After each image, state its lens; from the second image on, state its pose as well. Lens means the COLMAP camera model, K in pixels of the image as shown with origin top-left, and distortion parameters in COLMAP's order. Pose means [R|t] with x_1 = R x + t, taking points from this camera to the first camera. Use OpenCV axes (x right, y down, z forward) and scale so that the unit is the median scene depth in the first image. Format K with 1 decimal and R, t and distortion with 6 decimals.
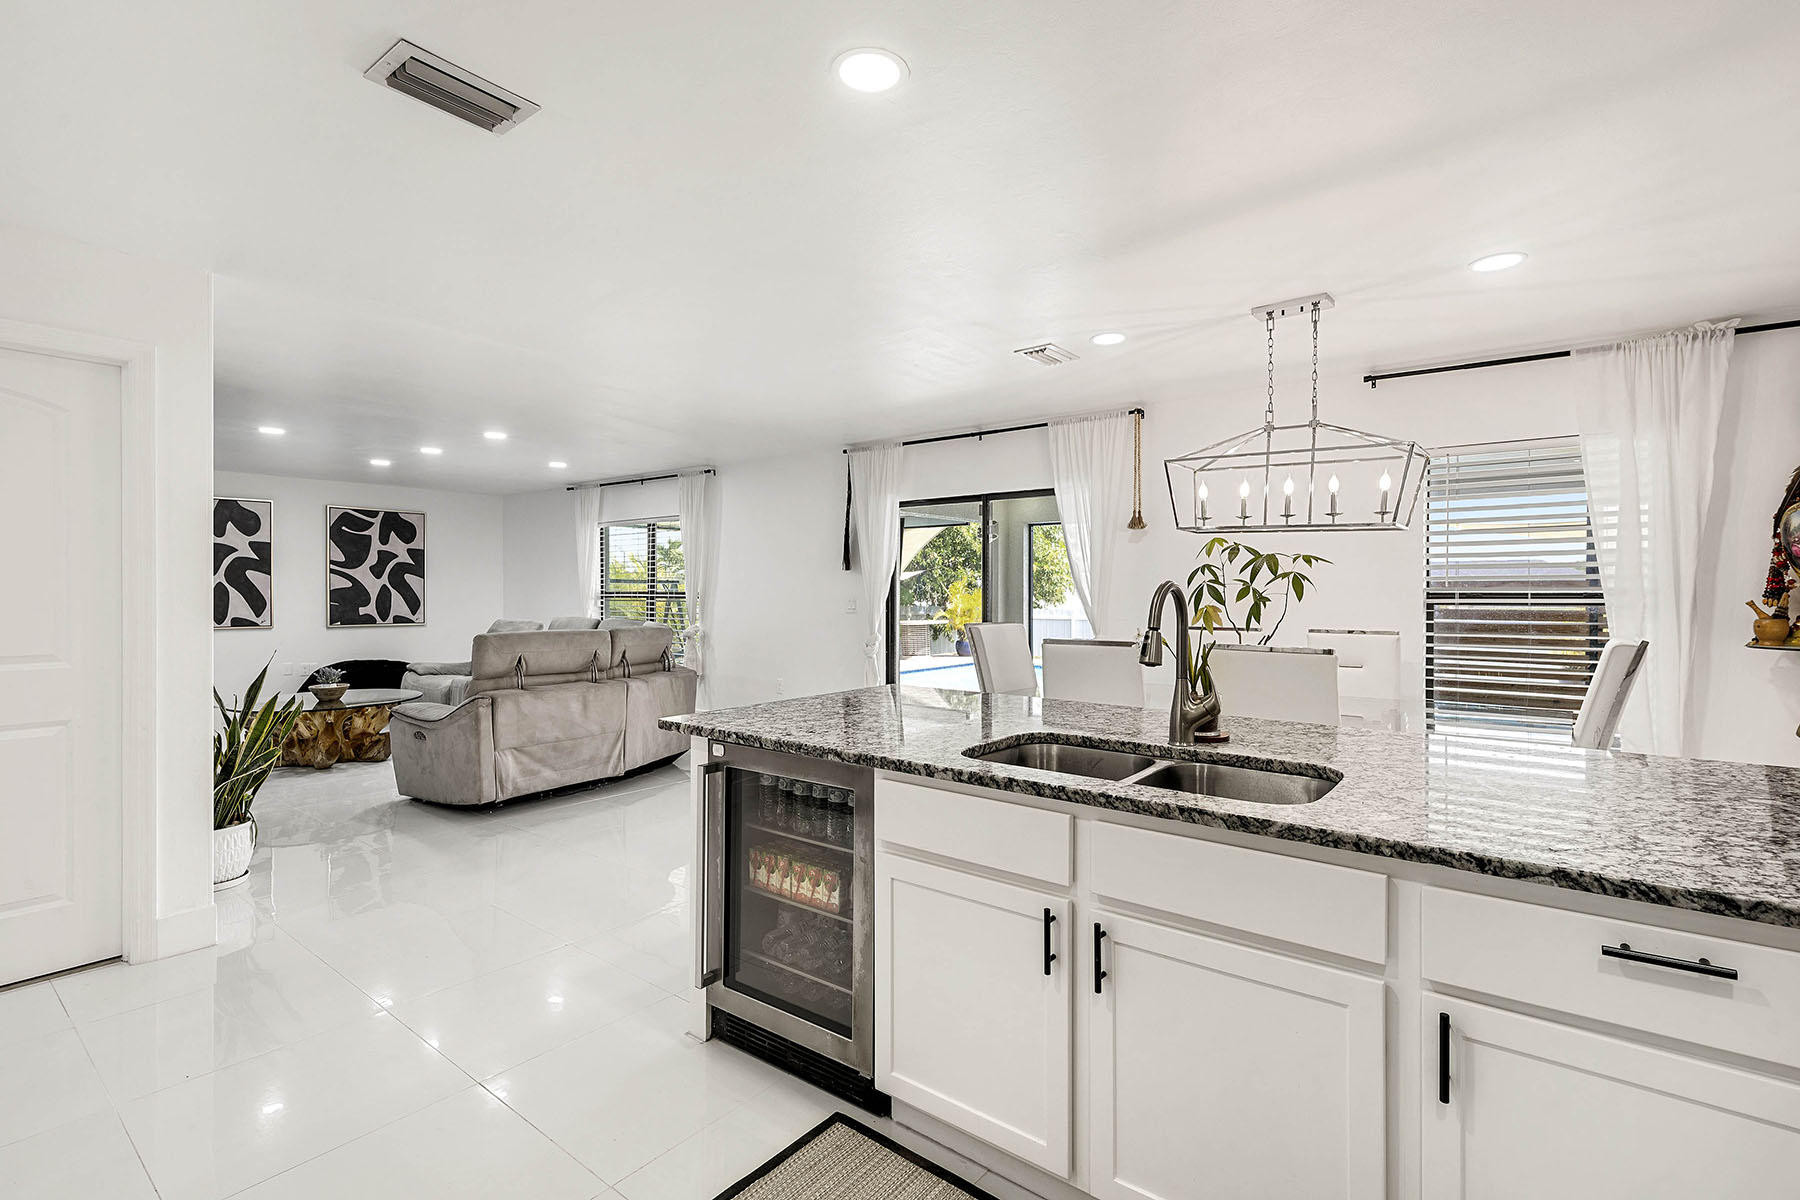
lens RADIAL K [[808.4, 0, 902.6], [0, 808.4, 600.6], [0, 0, 1]] dist [-0.002130, 0.000053]
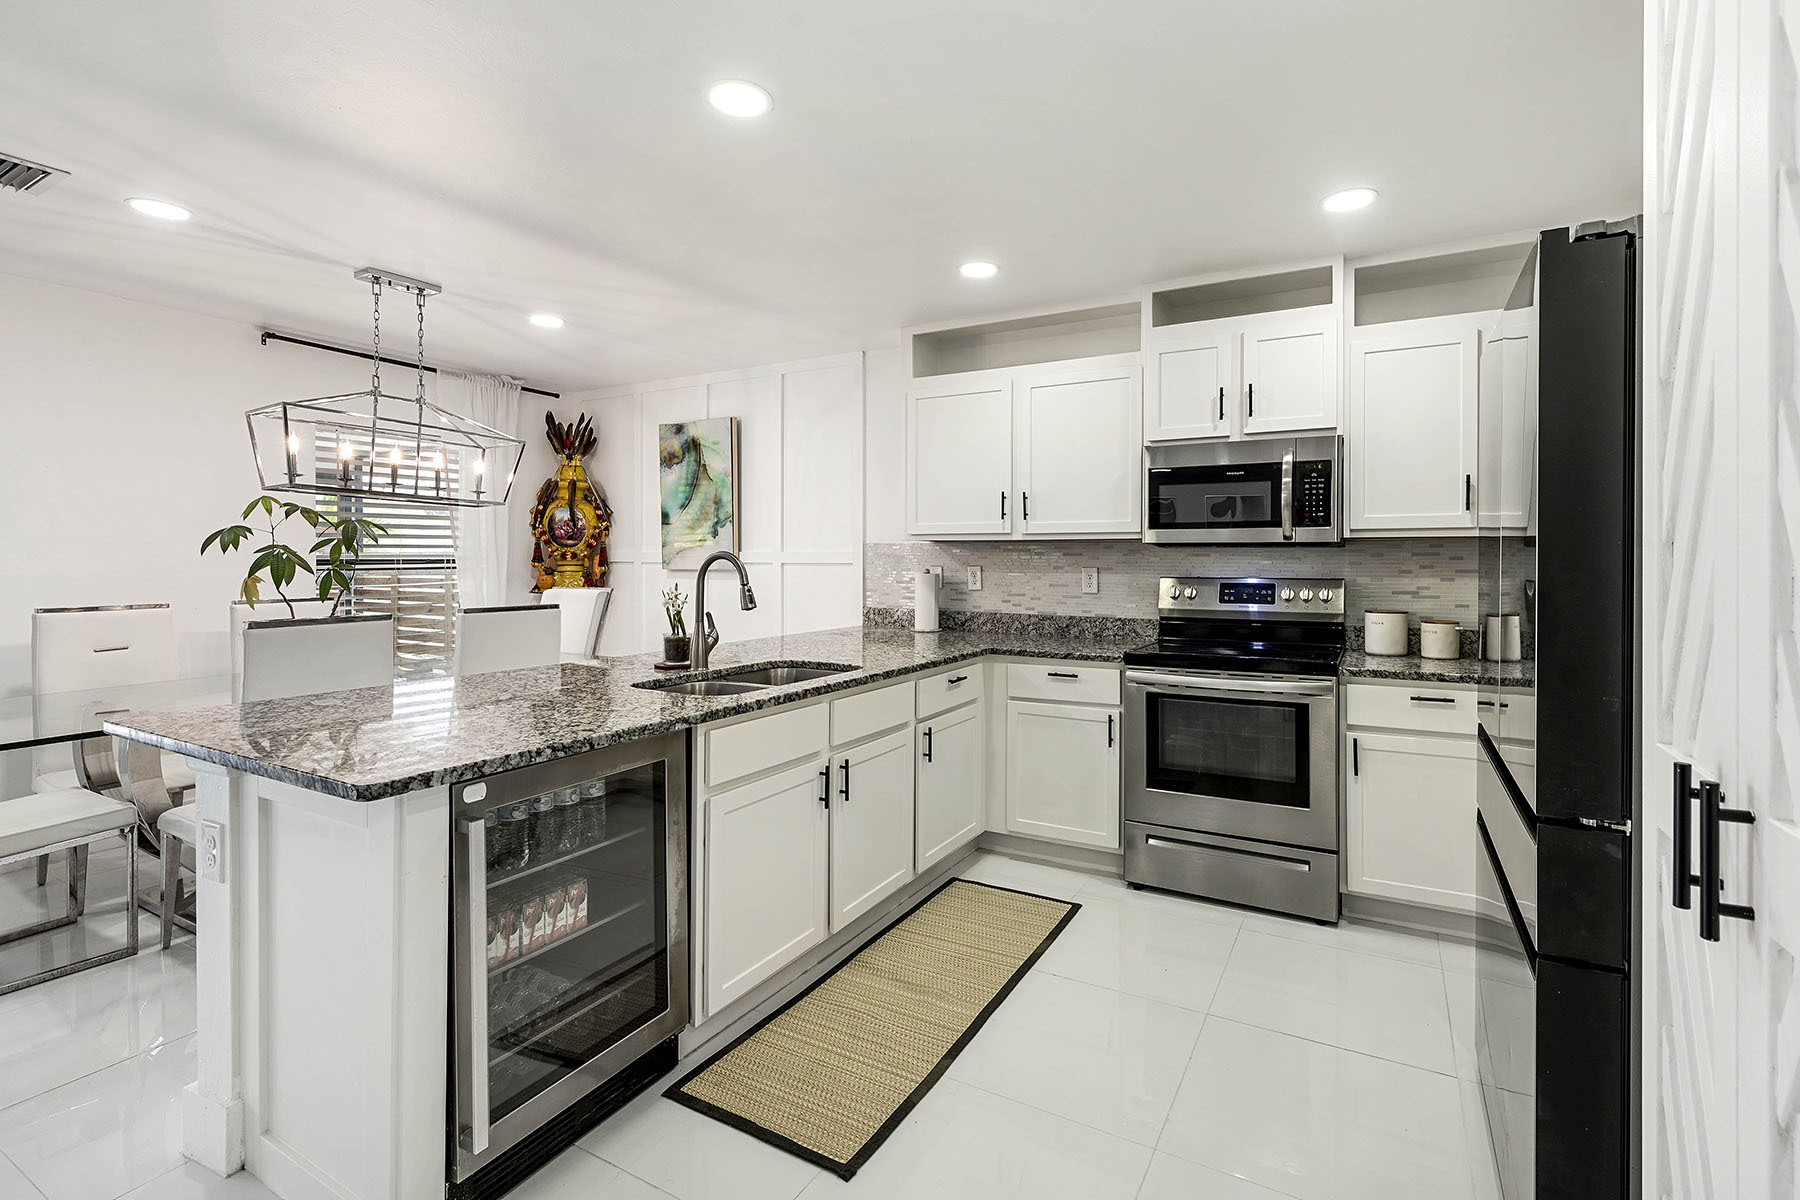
lens RADIAL K [[821.1, 0, 952.1], [0, 821.1, 565.0], [0, 0, 1]] dist [-0.008826, 0.002153]
pose [[-0.179358, -0.008139, 0.983750, -1.010680], [0.008925, 0.999911, 0.009900, -0.010325], [-0.983743, 0.010556, -0.179269, 0.752206]]
